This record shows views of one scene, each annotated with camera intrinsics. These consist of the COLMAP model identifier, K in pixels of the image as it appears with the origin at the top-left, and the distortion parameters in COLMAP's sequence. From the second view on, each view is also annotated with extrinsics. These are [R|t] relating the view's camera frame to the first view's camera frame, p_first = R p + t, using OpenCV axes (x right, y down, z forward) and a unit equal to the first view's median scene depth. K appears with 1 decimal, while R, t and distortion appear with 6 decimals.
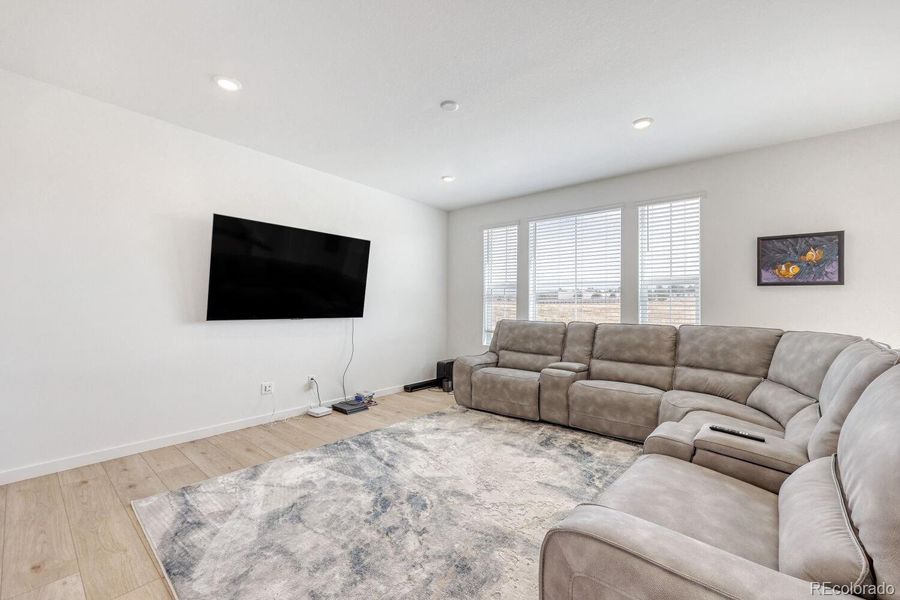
lens RADIAL K [[367.4, 0, 447.0], [0, 367.4, 296.5], [0, 0, 1]] dist [0.000153, 0.000951]
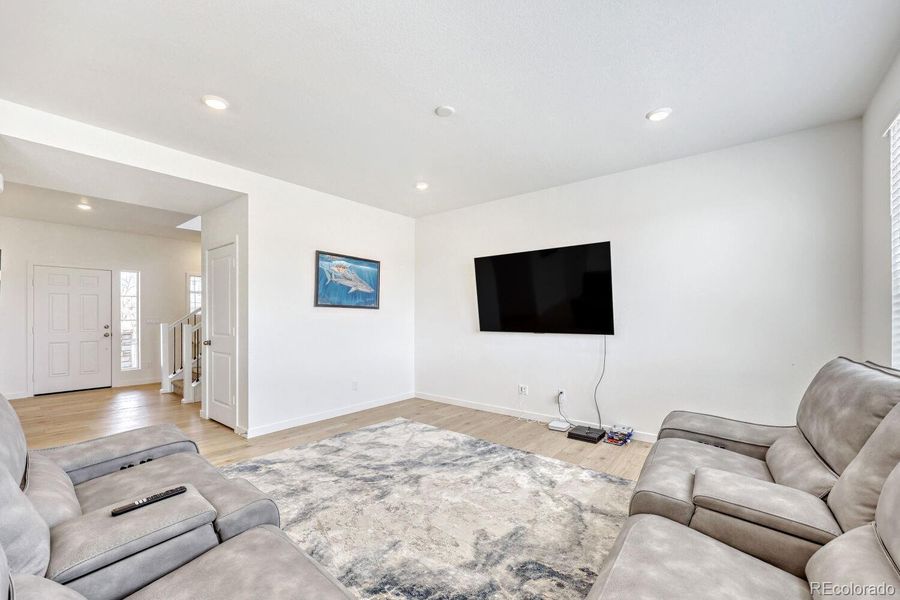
lens RADIAL K [[367.4, 0, 447.1], [0, 367.4, 323.1], [0, 0, 1]] dist [0.000153, 0.000951]
pose [[0.025485, 0.013879, -0.999579, 0.791864], [0.027467, 0.999516, 0.014579, 0.009598], [0.999298, -0.027827, 0.025091, 0.821416]]
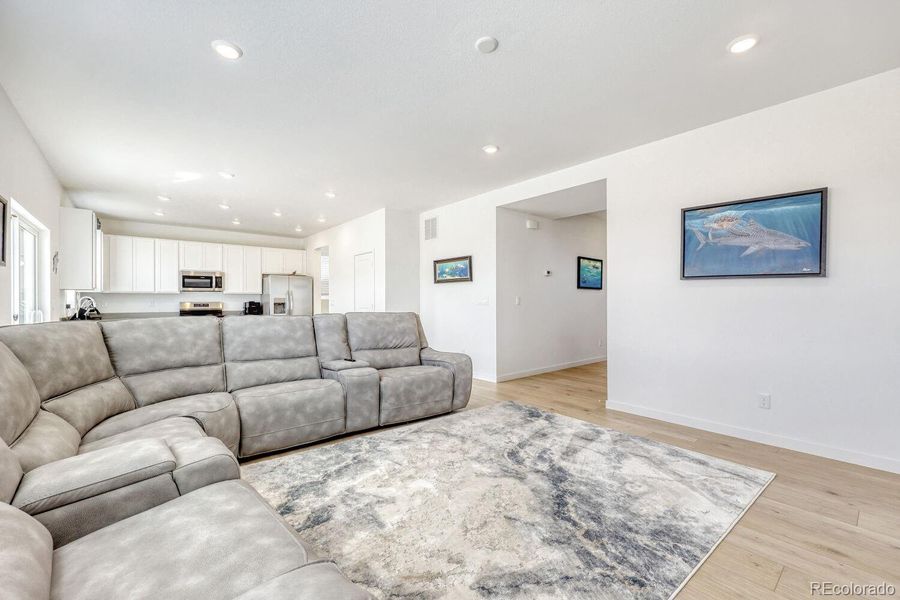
lens RADIAL K [[375.4, 0, 456.8], [0, 375.4, 302.3], [0, 0, 1]] dist [0.002867, -0.000477]
pose [[-0.989762, -0.008144, 0.142497, -0.041550], [-0.011283, 0.999711, -0.021234, 0.050298], [-0.142283, -0.022624, -0.989567, 1.522260]]
